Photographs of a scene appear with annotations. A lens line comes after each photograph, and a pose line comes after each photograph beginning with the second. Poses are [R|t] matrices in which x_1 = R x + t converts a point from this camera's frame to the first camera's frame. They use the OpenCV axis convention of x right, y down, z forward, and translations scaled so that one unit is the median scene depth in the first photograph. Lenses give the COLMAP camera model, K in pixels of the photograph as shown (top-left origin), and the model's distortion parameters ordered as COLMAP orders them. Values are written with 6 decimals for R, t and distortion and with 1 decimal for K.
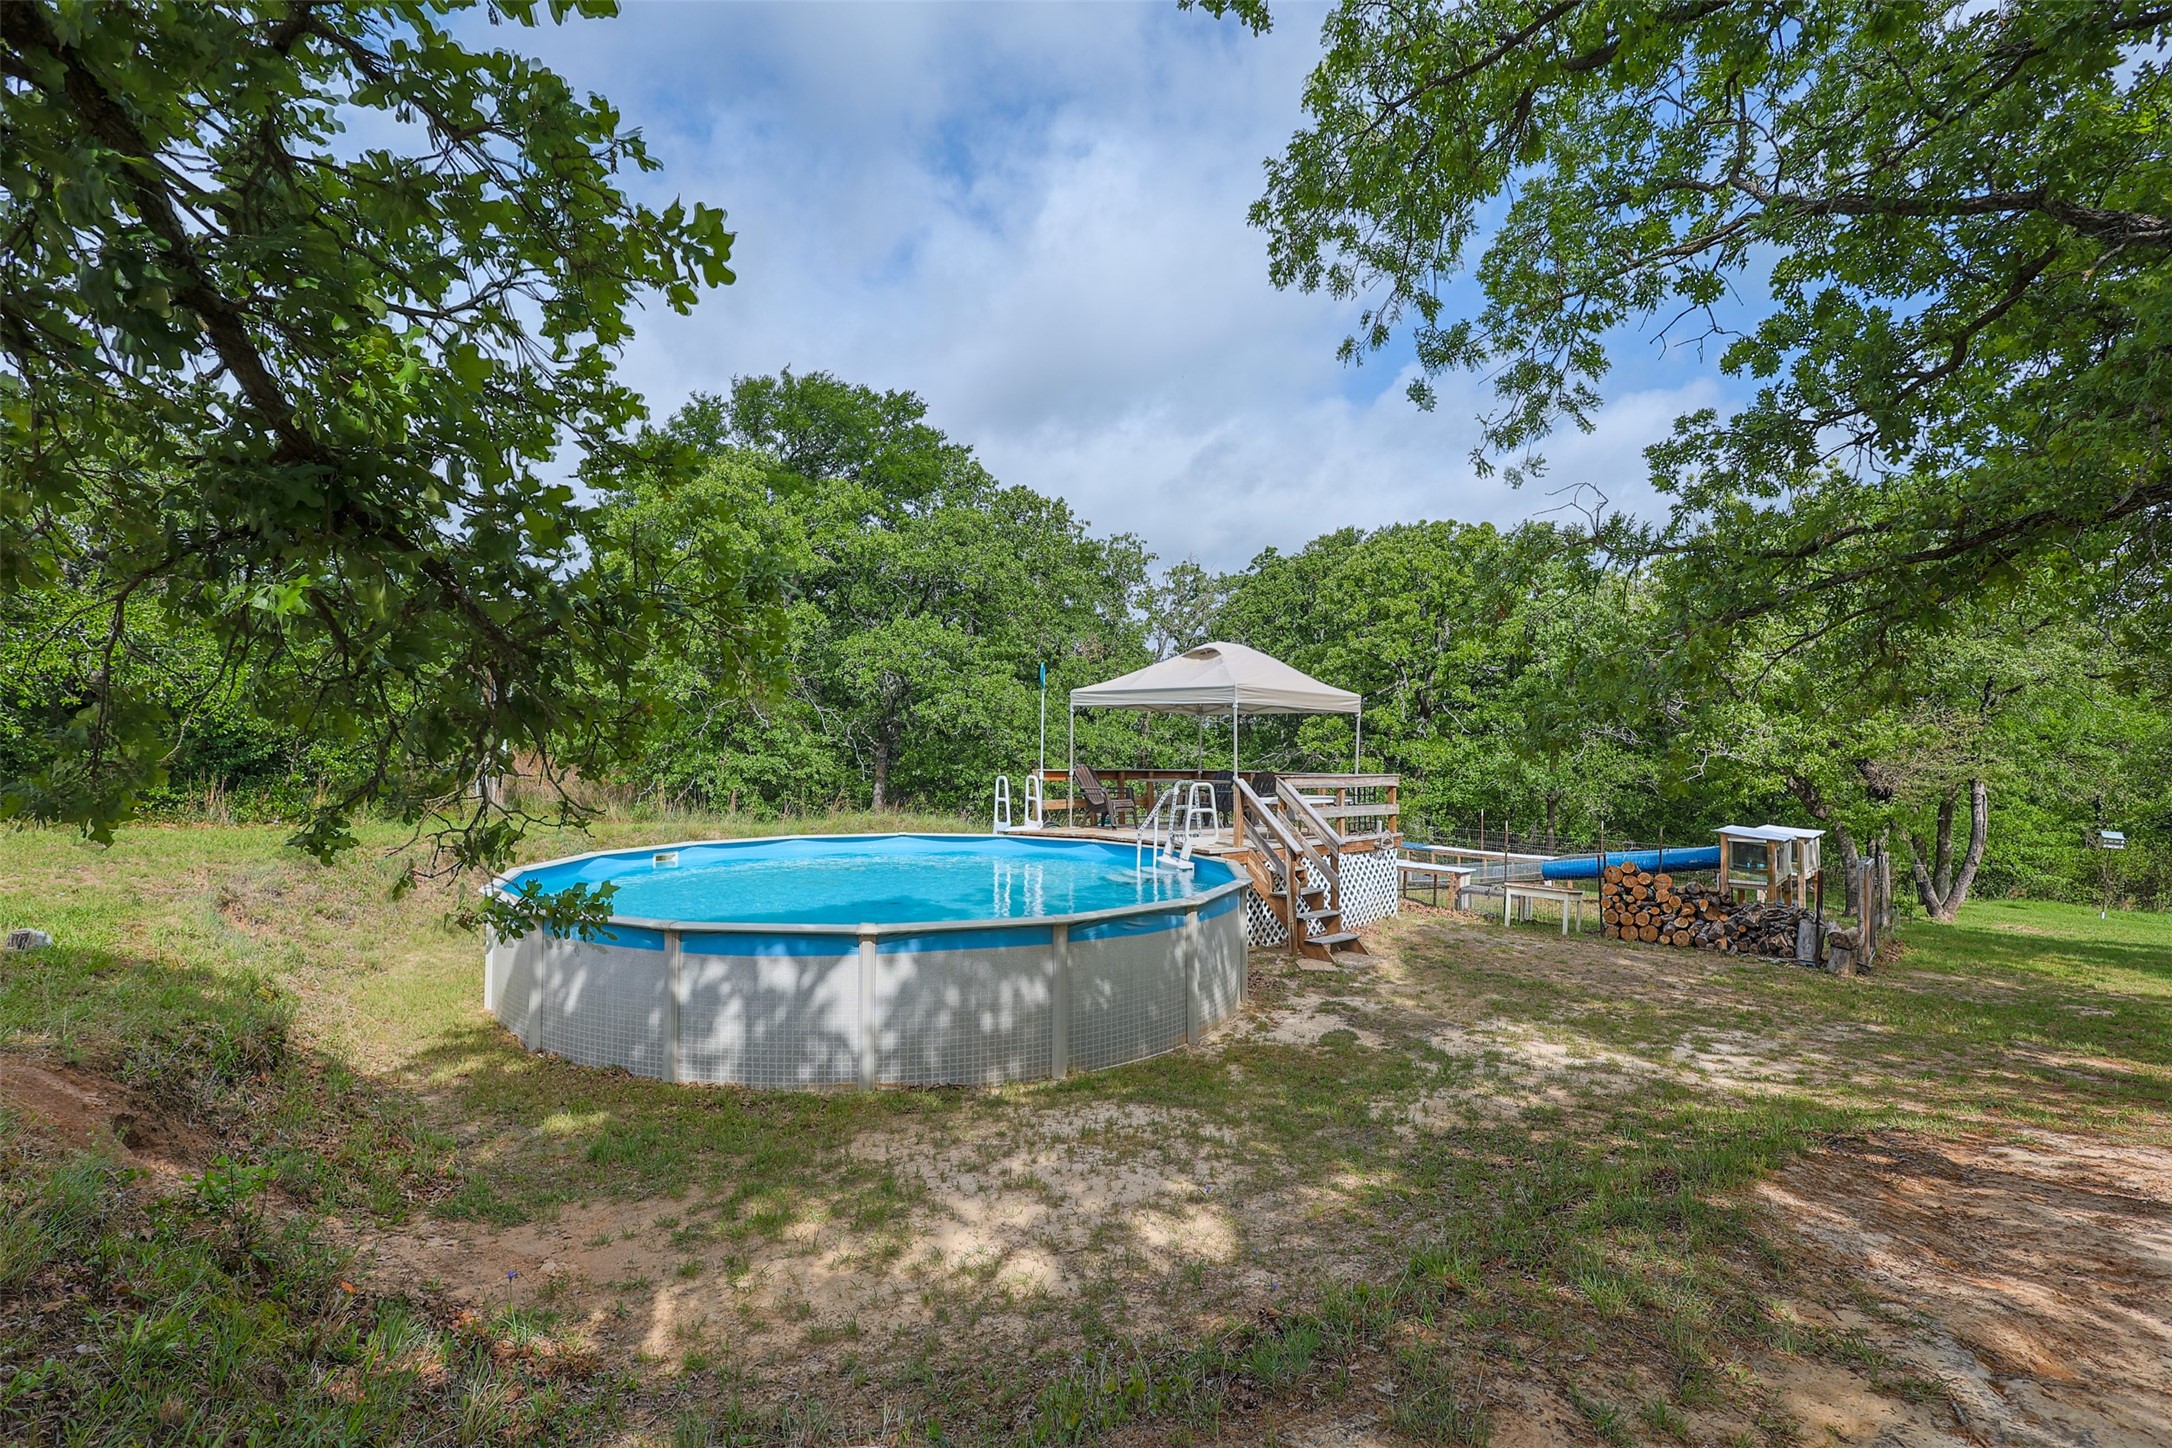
lens RADIAL K [[1066.9, 0, 1094.8], [0, 1066.9, 722.6], [0, 0, 1]] dist [0.000577, -0.000031]
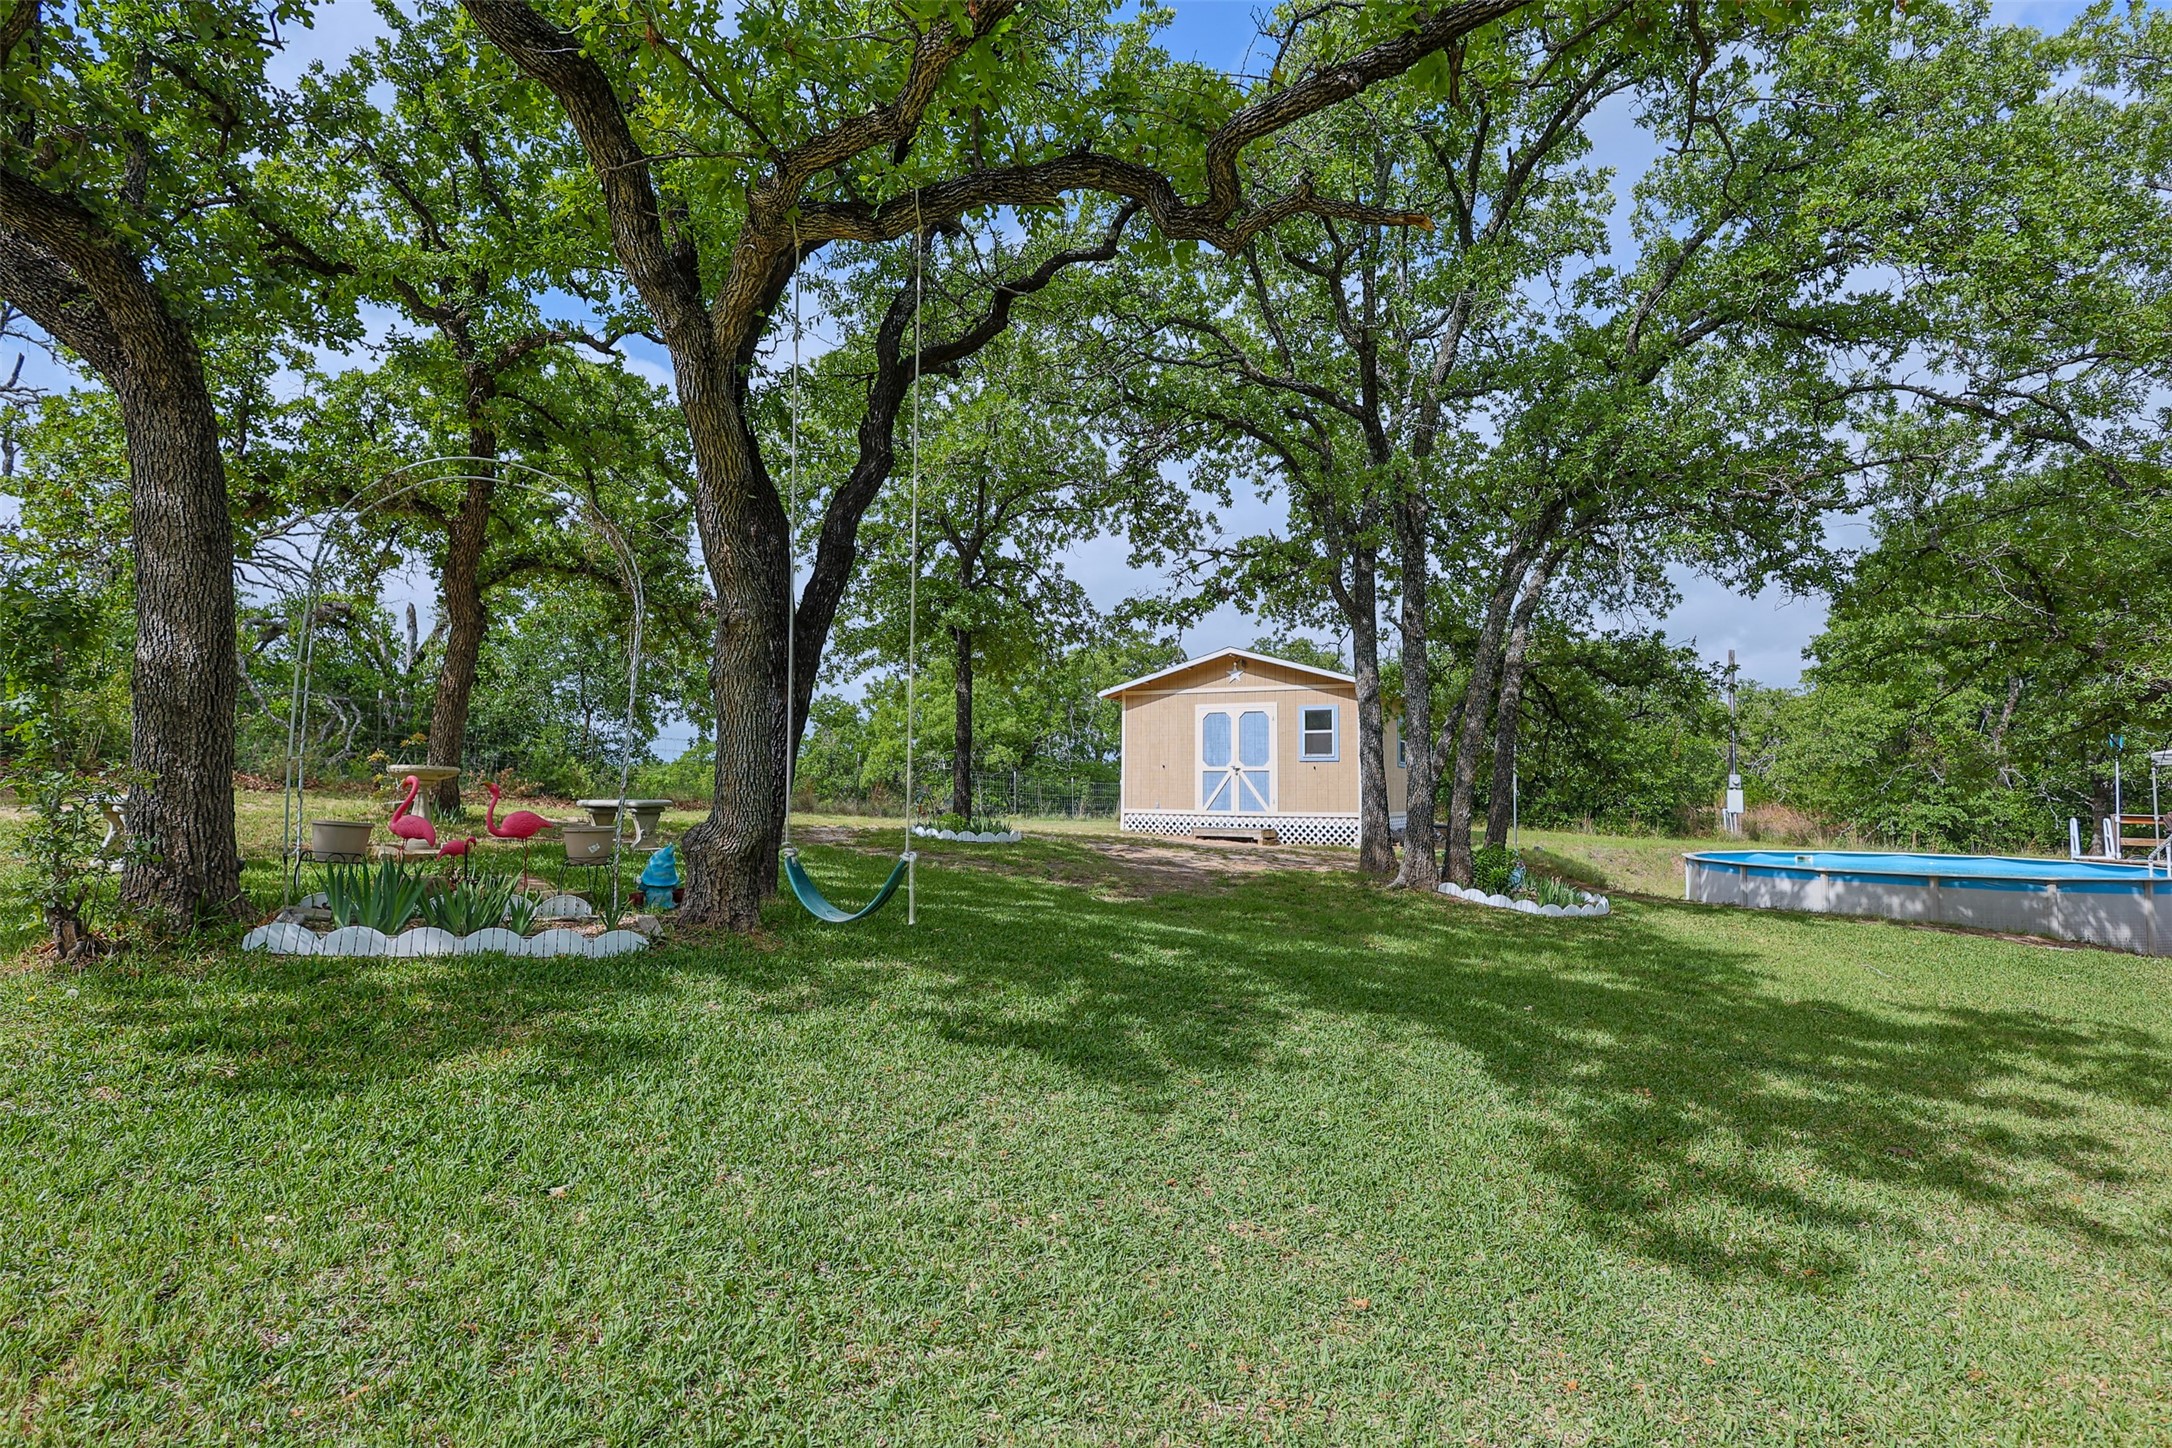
lens RADIAL K [[1066.9, 0, 1093.0], [0, 1066.9, 723.2], [0, 0, 1]] dist [0.000577, -0.000031]
pose [[0.432933, -0.052013, -0.899924, 0.434205], [0.003256, 0.998418, -0.056140, -0.000509], [0.901420, 0.021375, 0.432417, -0.521467]]
